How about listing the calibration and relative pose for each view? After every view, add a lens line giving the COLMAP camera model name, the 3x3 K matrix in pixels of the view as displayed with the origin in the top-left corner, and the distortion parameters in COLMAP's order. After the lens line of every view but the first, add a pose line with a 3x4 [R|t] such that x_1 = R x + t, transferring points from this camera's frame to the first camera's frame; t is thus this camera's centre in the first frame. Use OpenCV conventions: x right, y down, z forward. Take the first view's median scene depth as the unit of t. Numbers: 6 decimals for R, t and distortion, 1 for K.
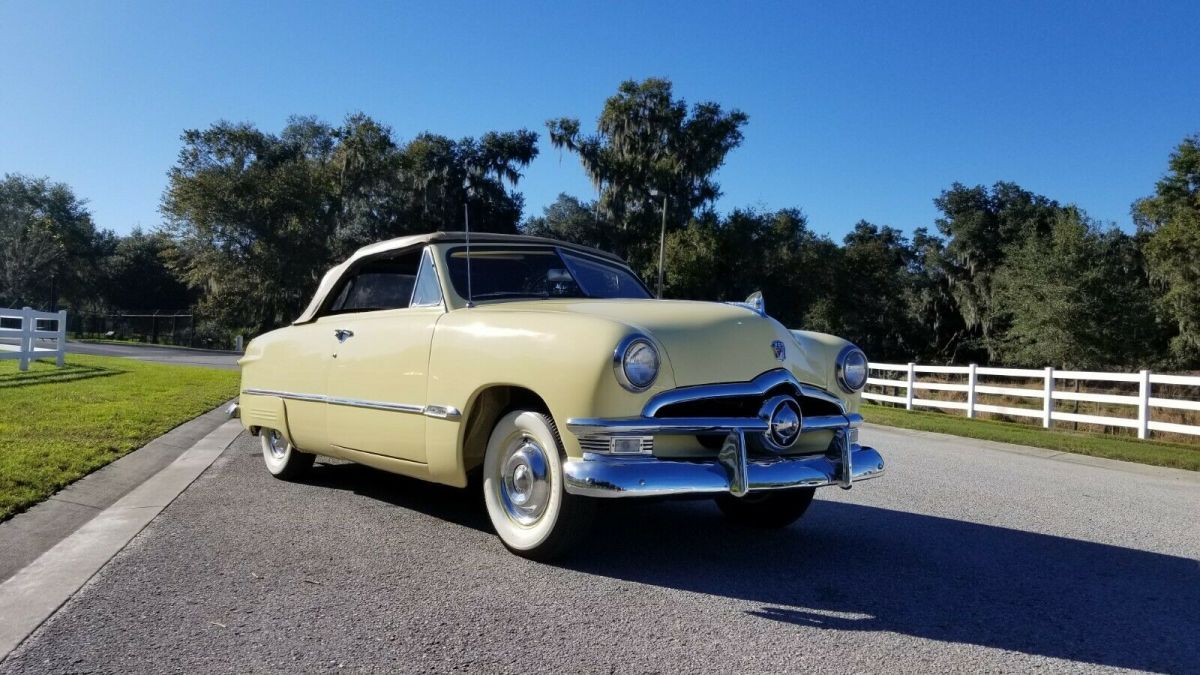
lens RADIAL K [[931.4, 0, 606.5], [0, 931.4, 333.6], [0, 0, 1]] dist [0.073868, -0.127070]
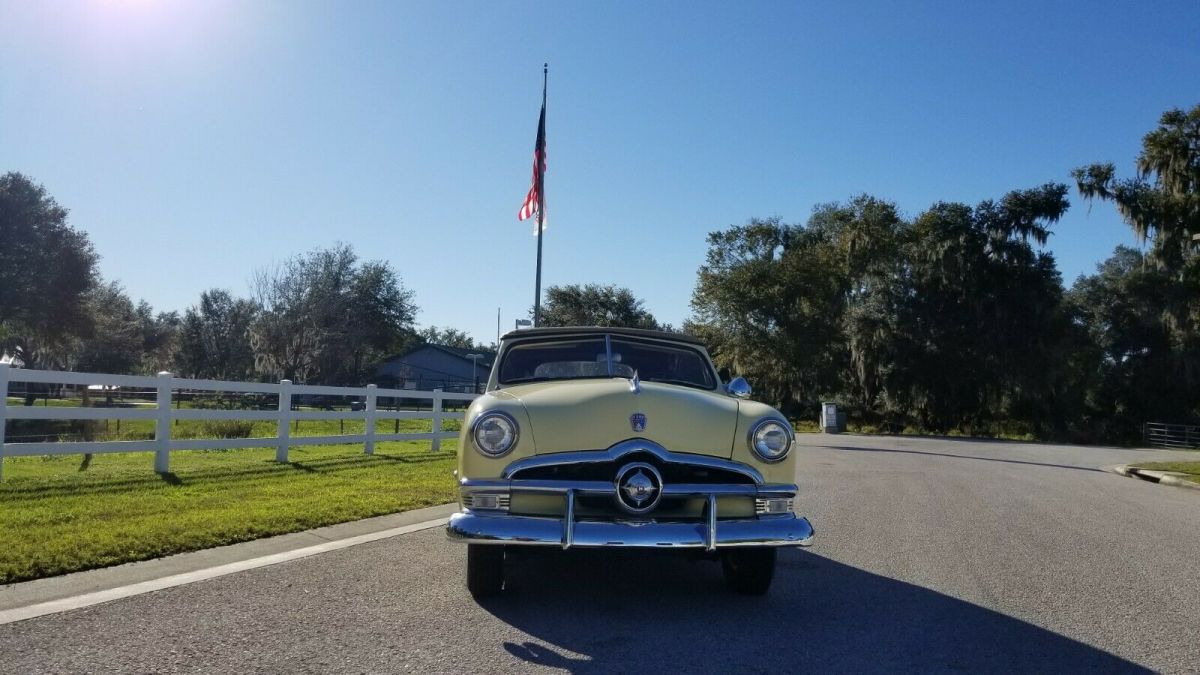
lens RADIAL K [[931.4, 0, 613.1], [0, 931.4, 349.1], [0, 0, 1]] dist [0.073868, -0.127070]
pose [[0.837380, -0.054280, -0.543920, 0.057404], [0.018902, 0.997338, -0.070427, 0.000668], [0.546295, 0.048693, 0.836176, 0.003632]]
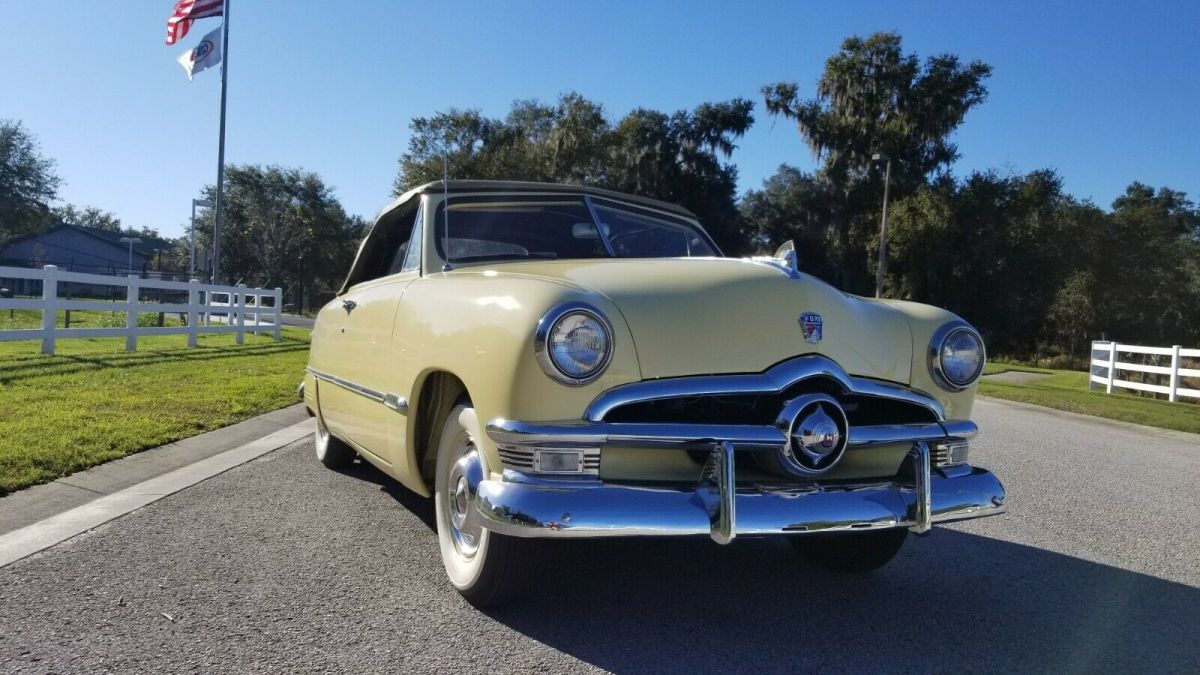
lens RADIAL K [[931.4, 0, 579.7], [0, 931.4, 347.8], [0, 0, 1]] dist [0.073868, -0.127070]
pose [[0.964243, 0.011816, -0.264756, 0.015059], [-0.001447, 0.999225, 0.039327, 0.000505], [0.265016, -0.037538, 0.963513, 0.022755]]
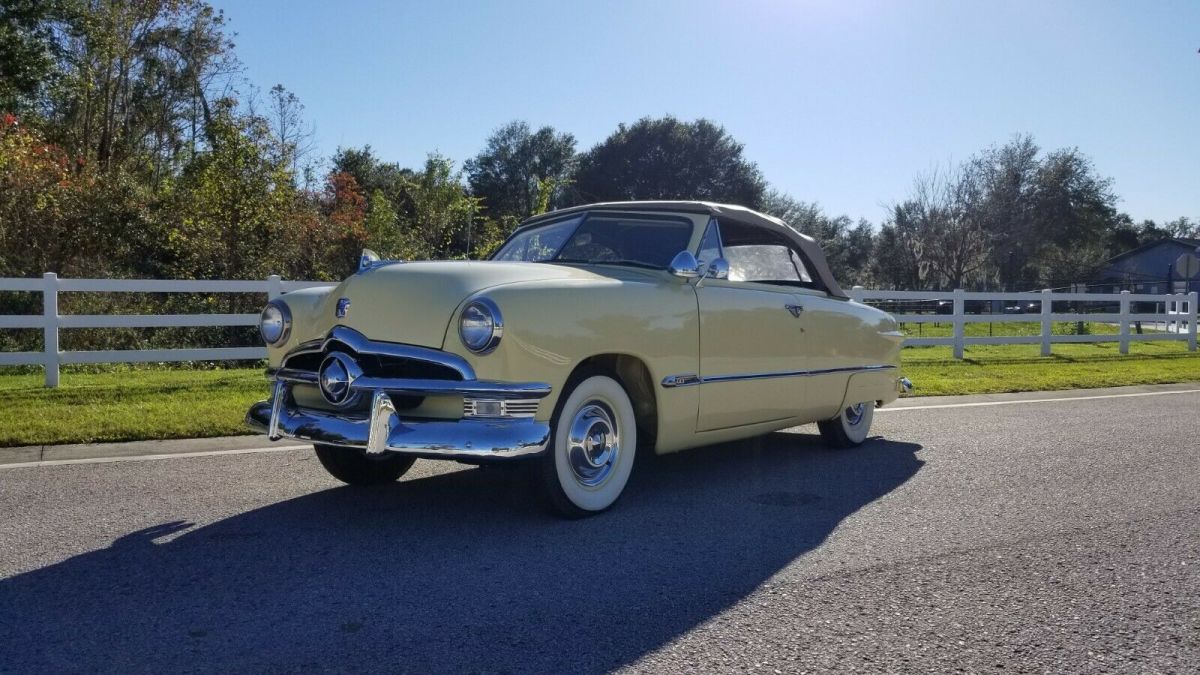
lens RADIAL K [[931.4, 0, 591.9], [0, 931.4, 339.6], [0, 0, 1]] dist [0.073868, -0.127070]
pose [[0.213422, -0.008725, -0.976921, 0.091108], [0.026026, 0.999656, -0.003242, 0.004683], [0.976613, -0.024733, 0.213576, 0.078049]]
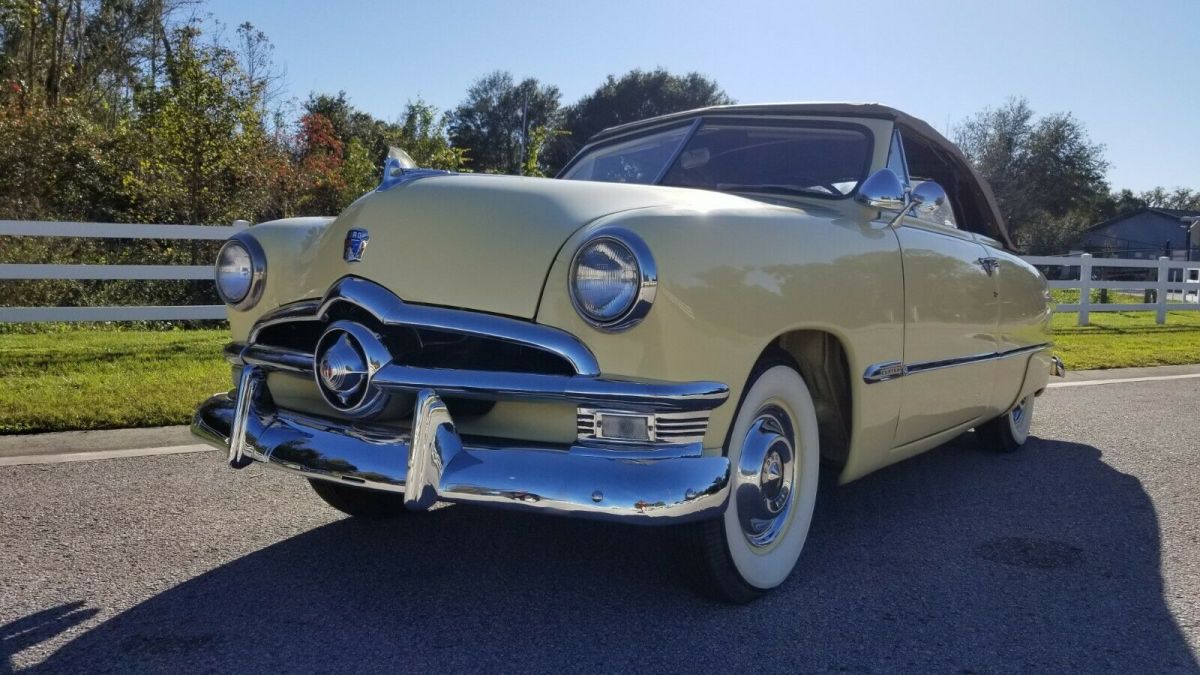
lens RADIAL K [[931.4, 0, 606.3], [0, 931.4, 343.0], [0, 0, 1]] dist [0.073868, -0.127070]
pose [[0.254757, 0.037602, -0.966274, 0.059150], [0.012352, 0.999036, 0.042133, 0.004222], [0.966926, -0.022669, 0.254047, 0.074725]]
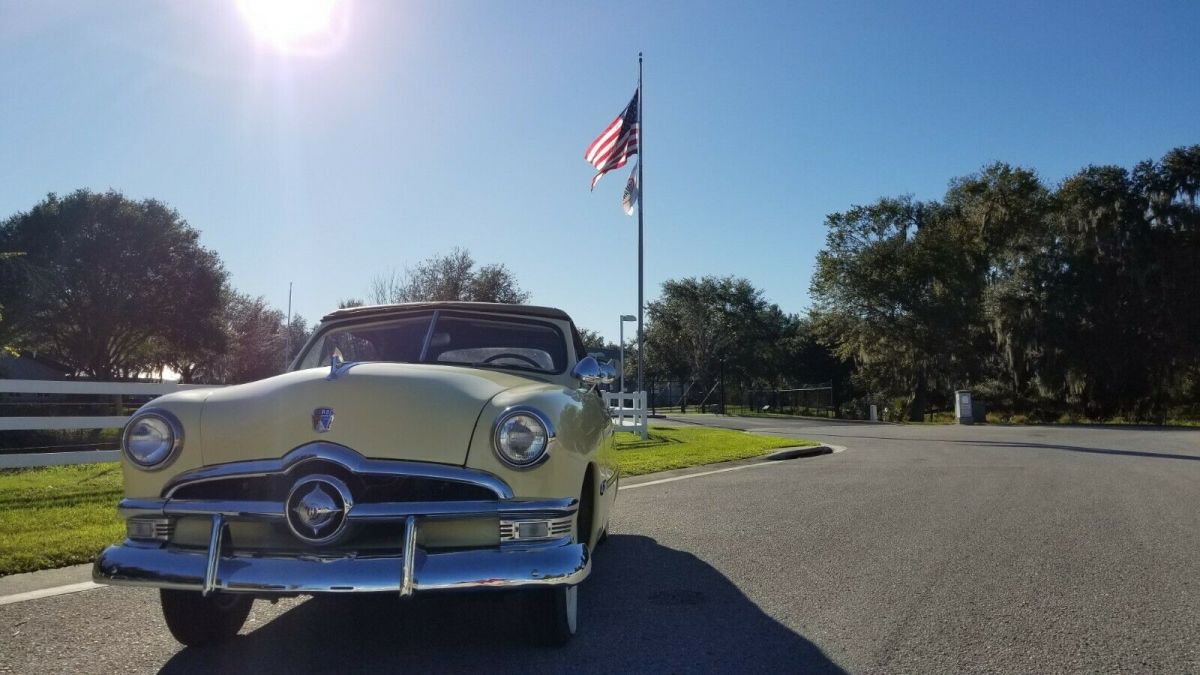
lens RADIAL K [[931.4, 0, 588.1], [0, 931.4, 337.0], [0, 0, 1]] dist [0.073868, -0.127070]
pose [[0.725561, -0.091514, -0.682046, 0.068433], [0.044584, 0.995287, -0.086114, 0.002064], [0.686712, 0.032072, 0.726222, 0.042078]]
